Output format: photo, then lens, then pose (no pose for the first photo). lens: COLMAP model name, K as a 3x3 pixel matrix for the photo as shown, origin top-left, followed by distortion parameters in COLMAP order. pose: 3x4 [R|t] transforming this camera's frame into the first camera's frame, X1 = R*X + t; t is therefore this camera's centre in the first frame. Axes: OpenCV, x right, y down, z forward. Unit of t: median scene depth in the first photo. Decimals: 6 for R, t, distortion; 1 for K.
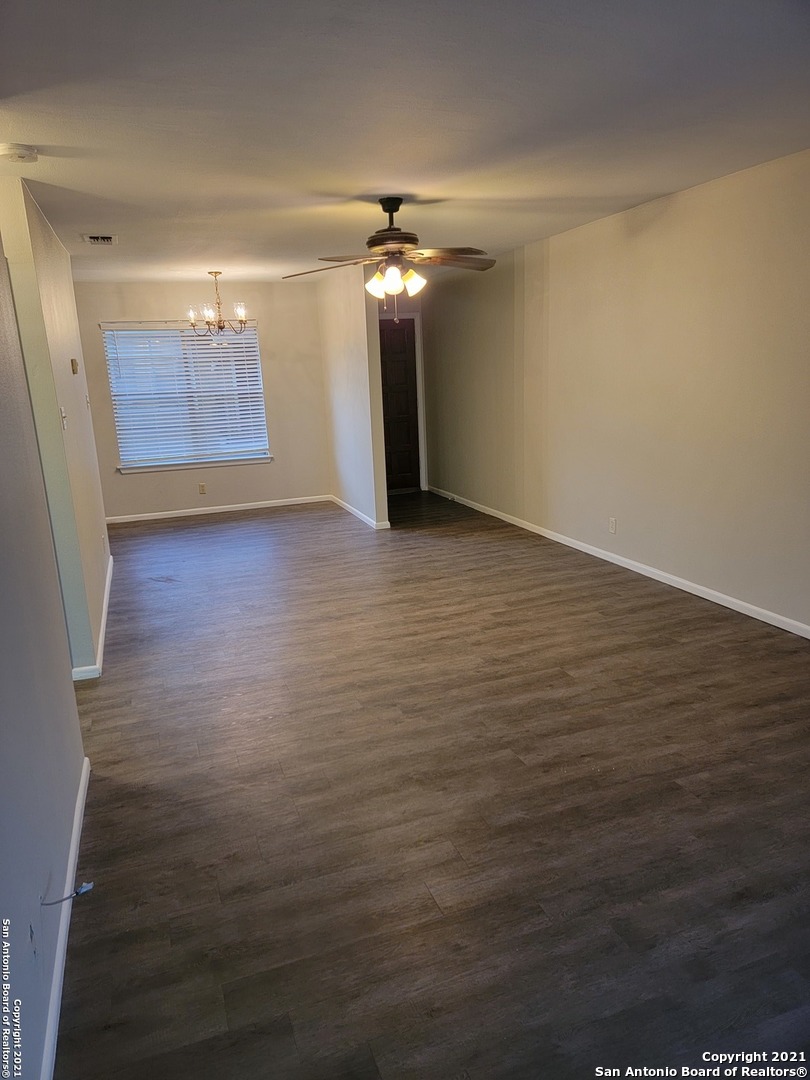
lens RADIAL K [[746.2, 0, 394.8], [0, 746.2, 536.6], [0, 0, 1]] dist [0.096497, -0.083976]
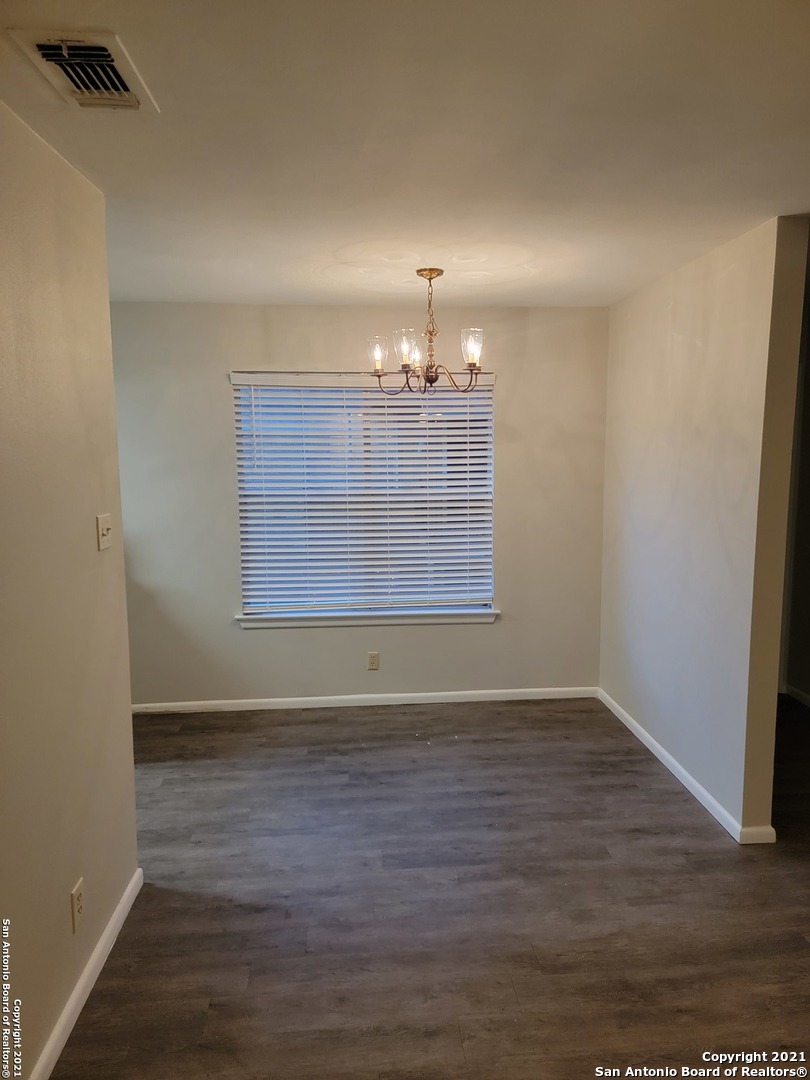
lens RADIAL K [[746.2, 0, 394.8], [0, 746.2, 536.6], [0, 0, 1]] dist [0.096497, -0.083976]
pose [[0.962085, 0.071965, -0.263085, -0.165895], [-0.098543, 0.991122, -0.089250, -0.183306], [0.254327, 0.111791, 0.960636, 0.762750]]
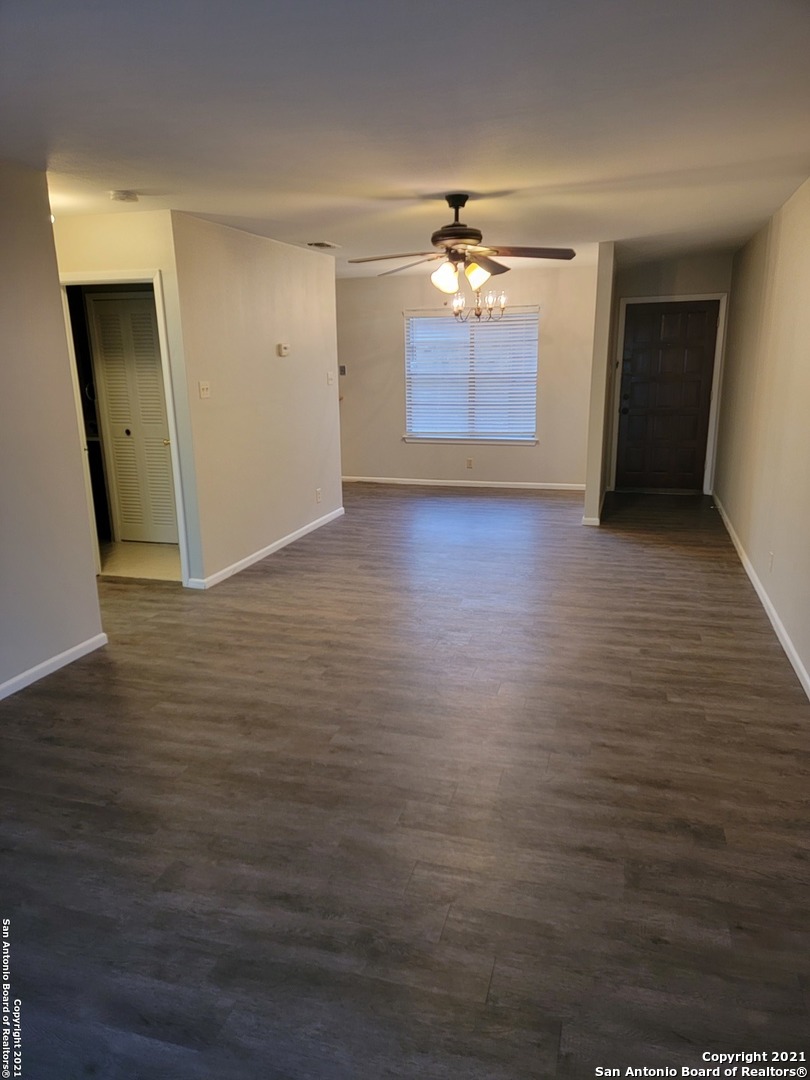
lens RADIAL K [[735.3, 0, 398.6], [0, 735.3, 534.4], [0, 0, 1]] dist [0.098542, -0.077614]
pose [[0.802963, 0.175144, -0.569715, 0.487376], [-0.158549, 0.984178, 0.079099, -0.051597], [0.574555, 0.026814, 0.818027, 0.116149]]
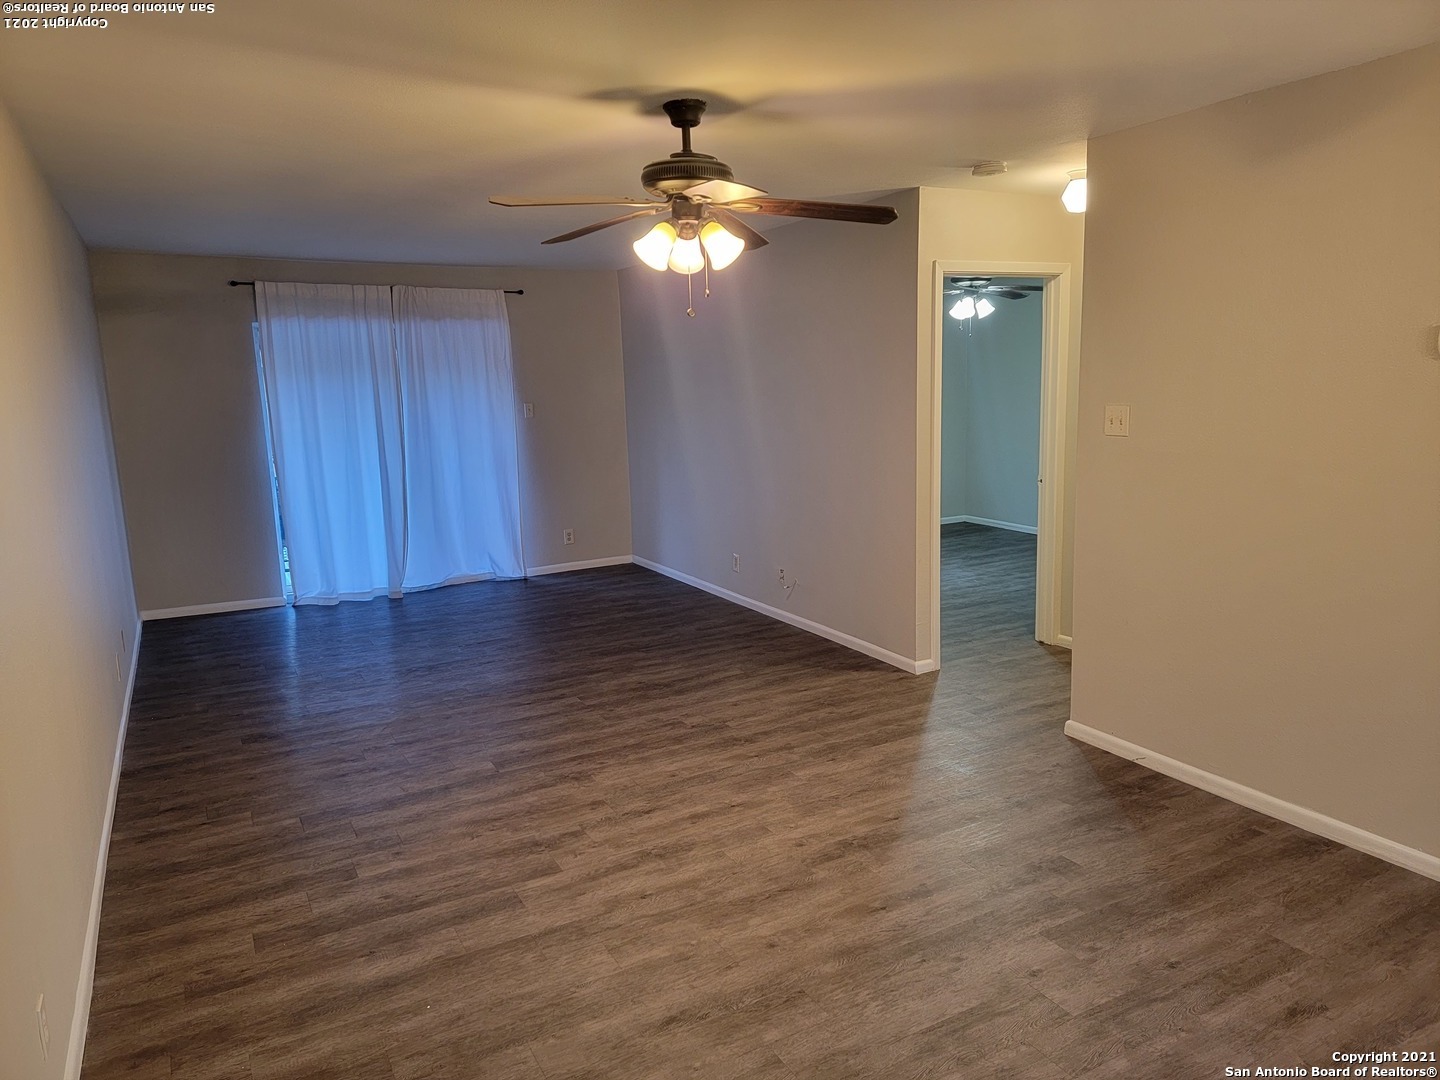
lens RADIAL K [[994.9, 0, 716.3], [0, 994.9, 543.5], [0, 0, 1]] dist [0.096497, -0.083976]
pose [[-0.985128, 0.100514, -0.139357, 0.091873], [0.037643, 0.917594, 0.395732, -0.365725], [0.167650, 0.384601, -0.907731, 1.511812]]
